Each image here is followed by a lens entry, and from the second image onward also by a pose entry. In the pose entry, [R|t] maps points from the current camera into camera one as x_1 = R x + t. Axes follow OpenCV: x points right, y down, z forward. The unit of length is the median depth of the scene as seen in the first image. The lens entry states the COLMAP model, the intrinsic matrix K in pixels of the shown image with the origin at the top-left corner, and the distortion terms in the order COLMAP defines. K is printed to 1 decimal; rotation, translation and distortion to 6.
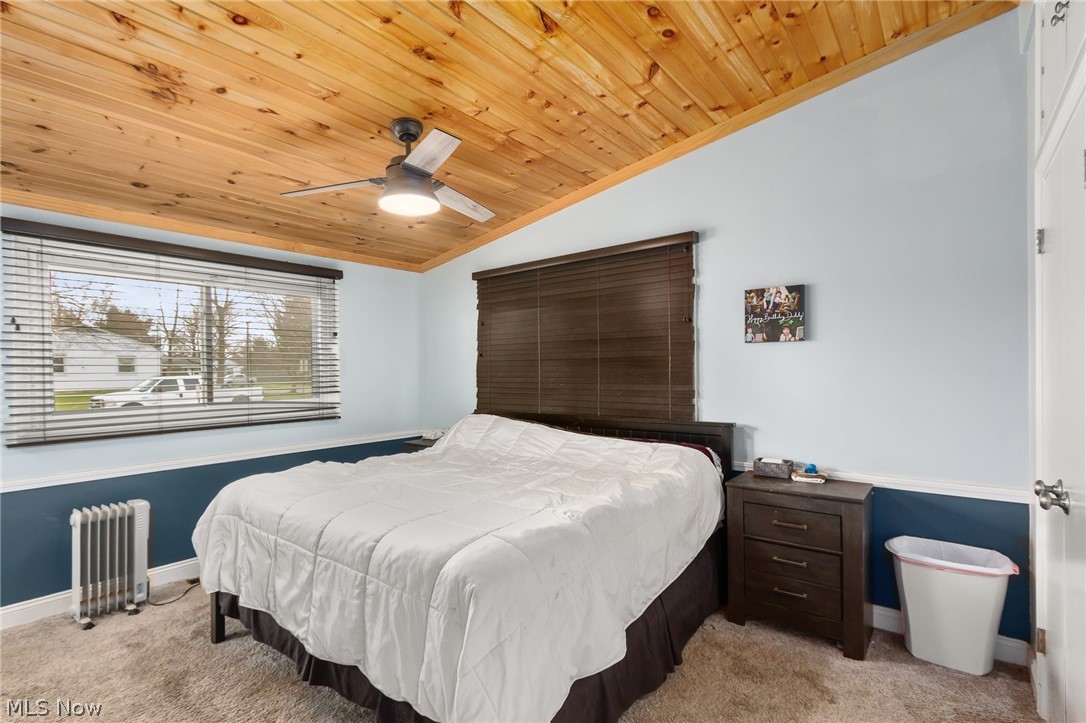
lens RADIAL K [[510.3, 0, 539.2], [0, 510.3, 358.9], [0, 0, 1]] dist [0.001173, -0.000045]
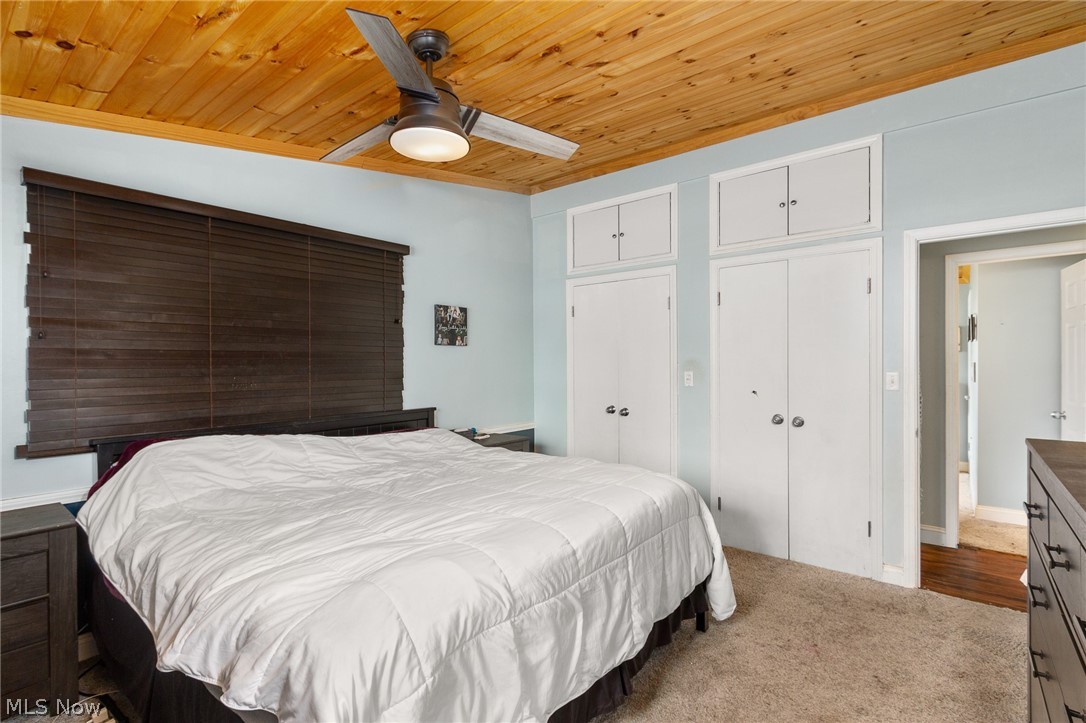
lens RADIAL K [[510.3, 0, 539.2], [0, 510.3, 358.9], [0, 0, 1]] dist [0.001173, -0.000045]
pose [[0.012402, 0.025537, 0.999597, -0.898578], [-0.006907, 0.999652, -0.025453, 0.035813], [-0.999899, -0.006588, 0.012574, 0.728654]]
